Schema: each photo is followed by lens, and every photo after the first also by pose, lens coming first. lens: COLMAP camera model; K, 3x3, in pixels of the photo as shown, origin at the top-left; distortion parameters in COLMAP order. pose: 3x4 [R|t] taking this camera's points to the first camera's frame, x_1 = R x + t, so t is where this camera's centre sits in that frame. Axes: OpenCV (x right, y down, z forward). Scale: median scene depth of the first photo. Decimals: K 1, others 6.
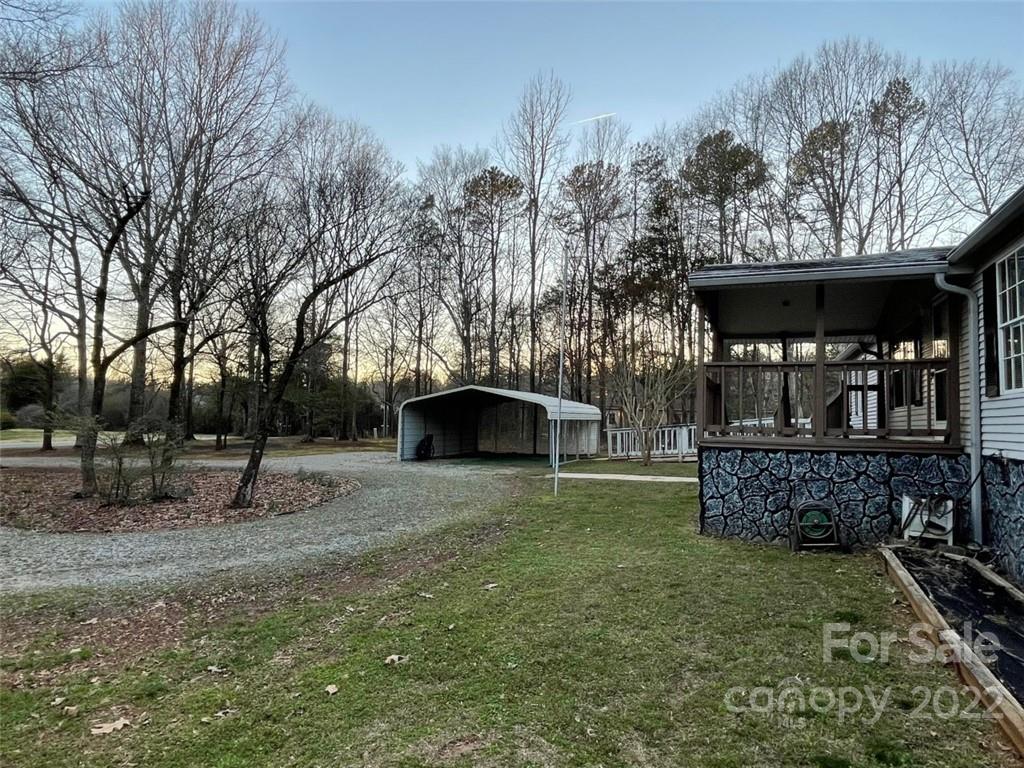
lens RADIAL K [[625.7, 0, 512.1], [0, 625.7, 377.9], [0, 0, 1]] dist [-0.000075, -0.000622]
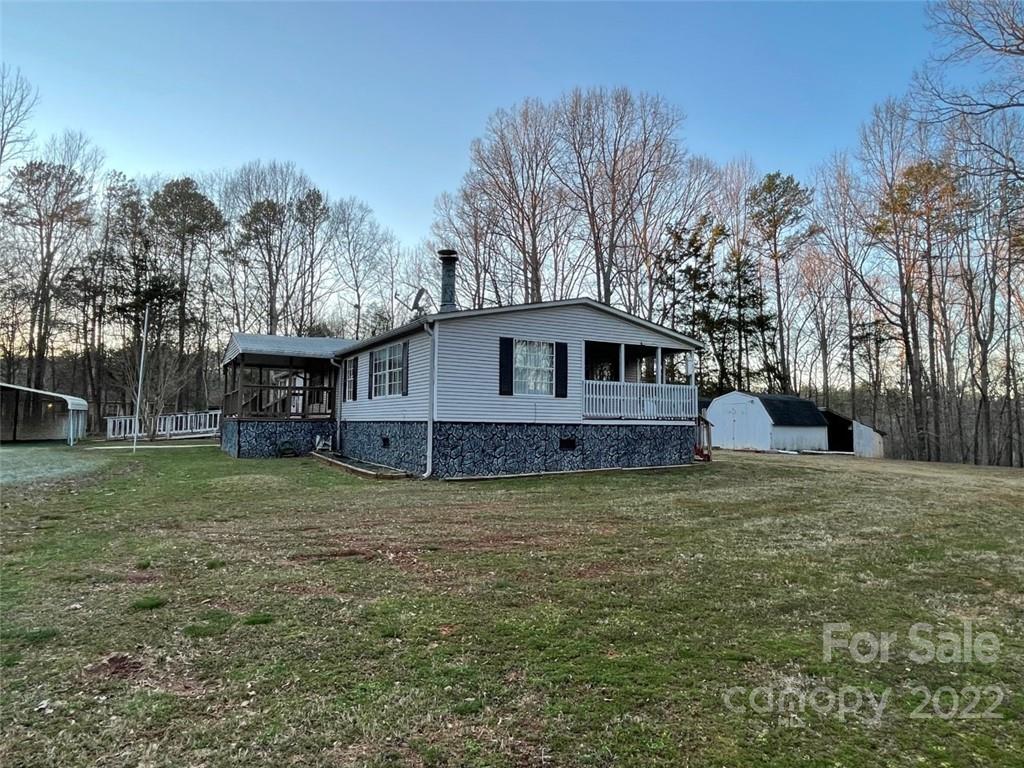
lens RADIAL K [[625.7, 0, 512.1], [0, 625.7, 377.9], [0, 0, 1]] dist [-0.000075, -0.000622]
pose [[0.627822, 0.041614, 0.777244, -0.303878], [-0.052074, 0.998578, -0.011402, -0.025651], [-0.776613, -0.033316, 0.629096, -0.429726]]
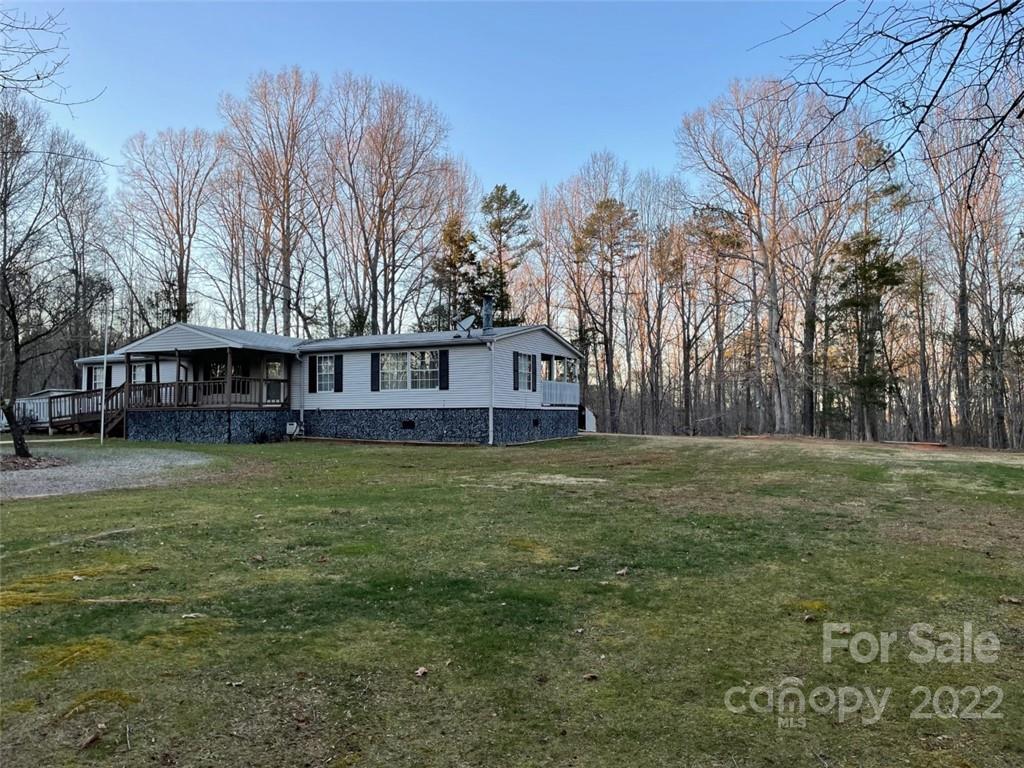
lens RADIAL K [[767.4, 0, 505.8], [0, 767.4, 389.2], [0, 0, 1]] dist [0.095532, -0.119344]
pose [[0.099763, 0.012204, 0.994936, -0.944419], [-0.065623, 0.997828, -0.005659, -0.009977], [-0.992845, -0.064727, 0.100348, -0.145185]]
